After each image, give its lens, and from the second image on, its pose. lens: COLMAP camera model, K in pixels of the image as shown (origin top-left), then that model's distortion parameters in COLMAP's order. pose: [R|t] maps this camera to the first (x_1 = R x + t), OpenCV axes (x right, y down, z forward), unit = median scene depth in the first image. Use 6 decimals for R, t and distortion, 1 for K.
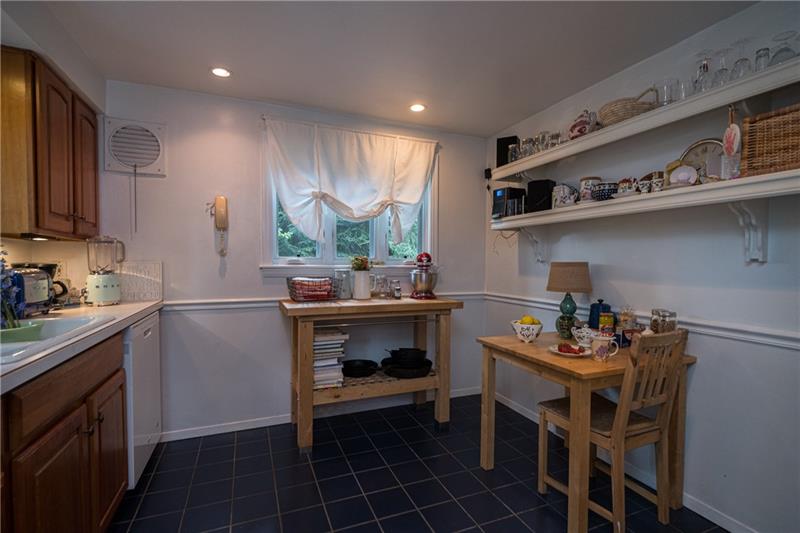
lens RADIAL K [[386.4, 0, 400.6], [0, 386.4, 268.7], [0, 0, 1]] dist [-0.001442, -0.000098]
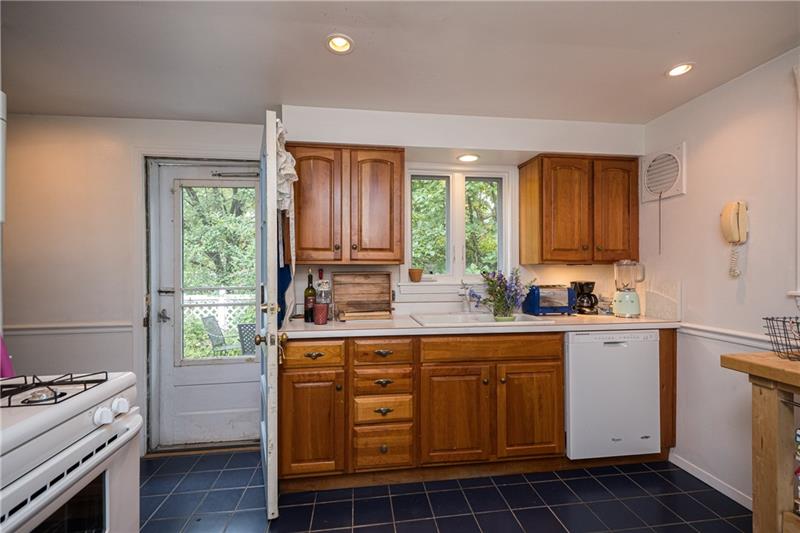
lens RADIAL K [[353.0, 0, 400.7], [0, 353.0, 268.5], [0, 0, 1]] dist [0.000193, 0.000015]
pose [[-0.245512, -0.009095, -0.969351, 0.439321], [-0.022218, 0.999746, -0.003753, -0.034738], [0.969139, 0.020616, -0.245652, 0.546778]]
